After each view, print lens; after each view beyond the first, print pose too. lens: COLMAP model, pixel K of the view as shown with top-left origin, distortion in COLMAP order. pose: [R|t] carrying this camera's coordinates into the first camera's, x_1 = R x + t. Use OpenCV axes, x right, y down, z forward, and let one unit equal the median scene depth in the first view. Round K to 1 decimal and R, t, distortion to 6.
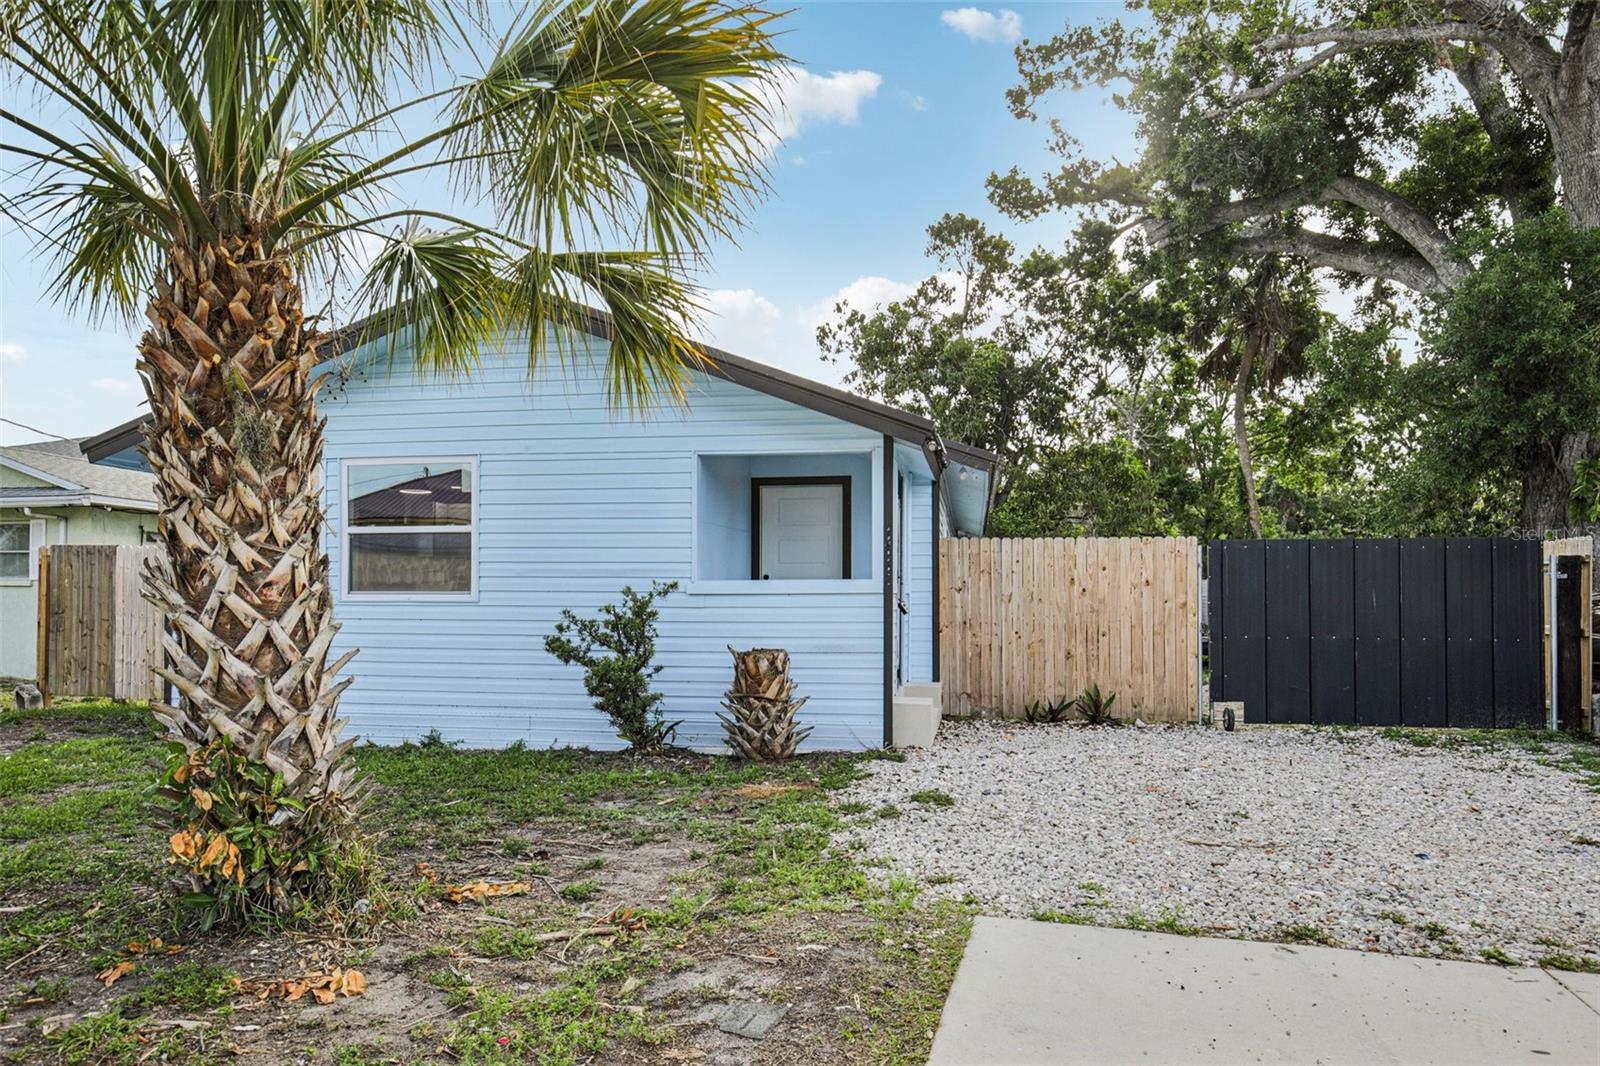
lens RADIAL K [[1049.9, 0, 825.0], [0, 1049.9, 579.9], [0, 0, 1]] dist [-0.003987, 0.001509]
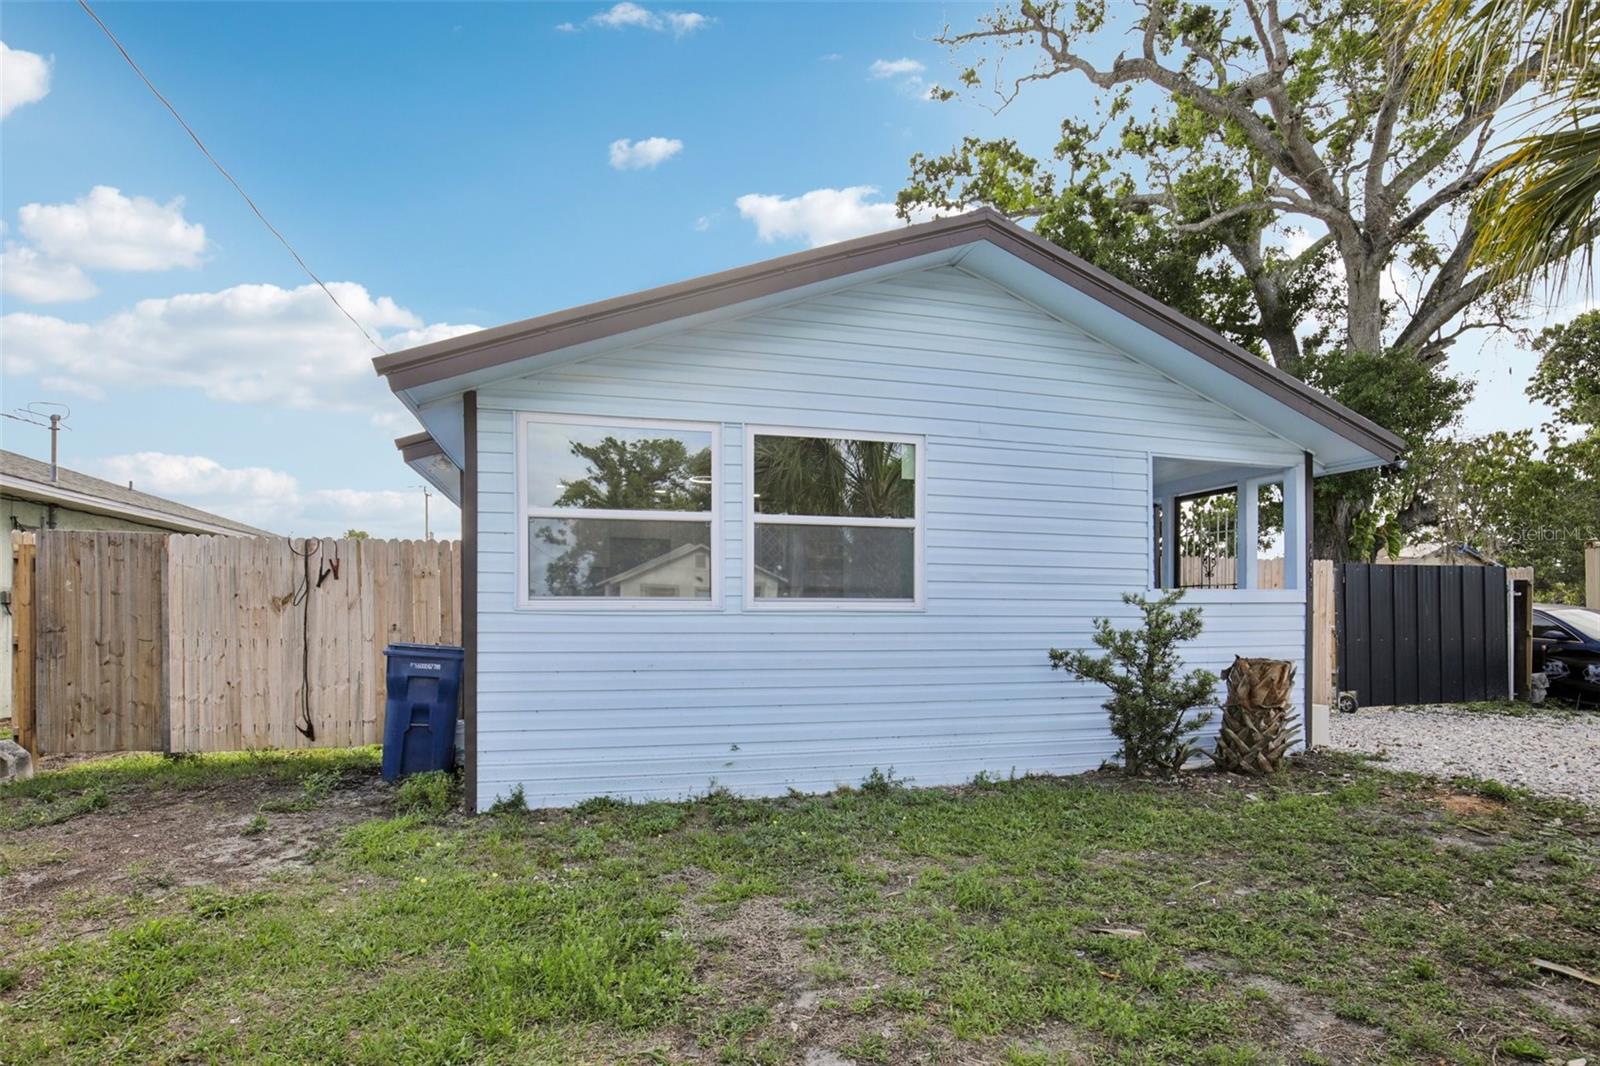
lens RADIAL K [[796.7, 0, 800.2], [0, 796.7, 617.3], [0, 0, 1]] dist [-0.034025, 0.007400]
pose [[0.906609, -0.003069, 0.421960, -0.613861], [-0.005402, 0.999807, 0.018878, 0.012551], [-0.421936, -0.019395, 0.906418, 0.416866]]
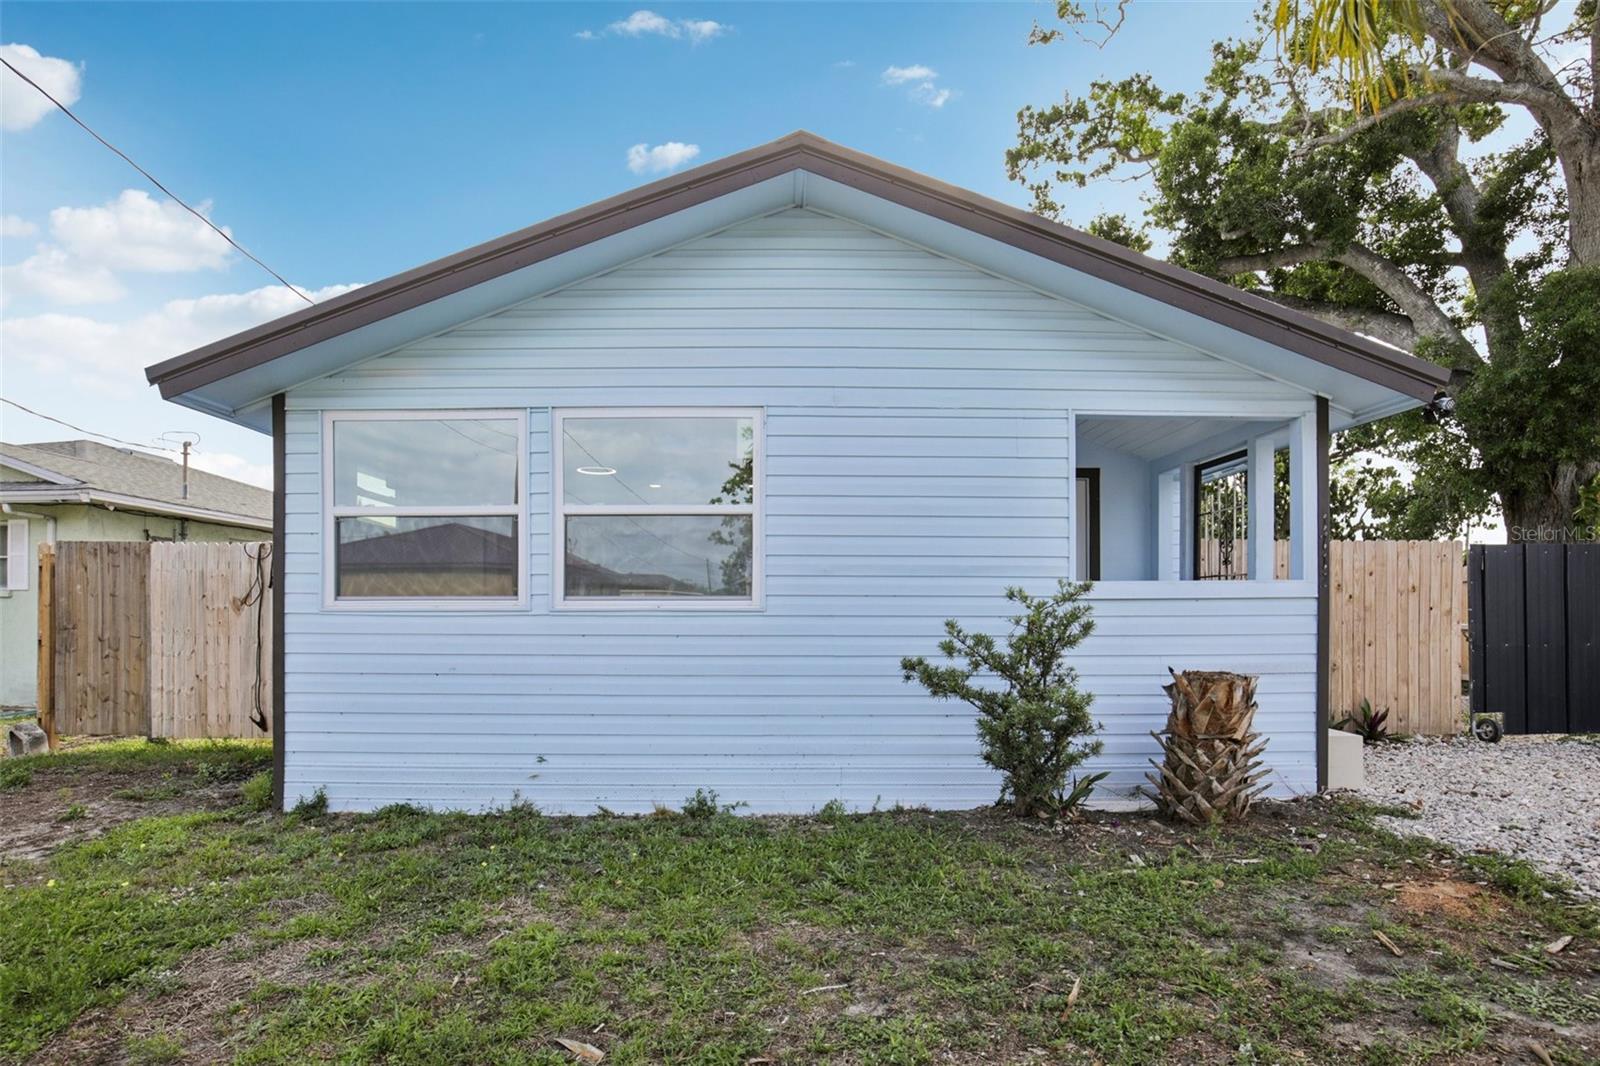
lens RADIAL K [[796.7, 0, 809.3], [0, 796.7, 608.3], [0, 0, 1]] dist [-0.034025, 0.007400]
pose [[0.984247, -0.003090, 0.176770, -0.353869], [0.000576, 0.999898, 0.014272, 0.010233], [-0.176797, -0.013945, 0.984149, 0.407061]]
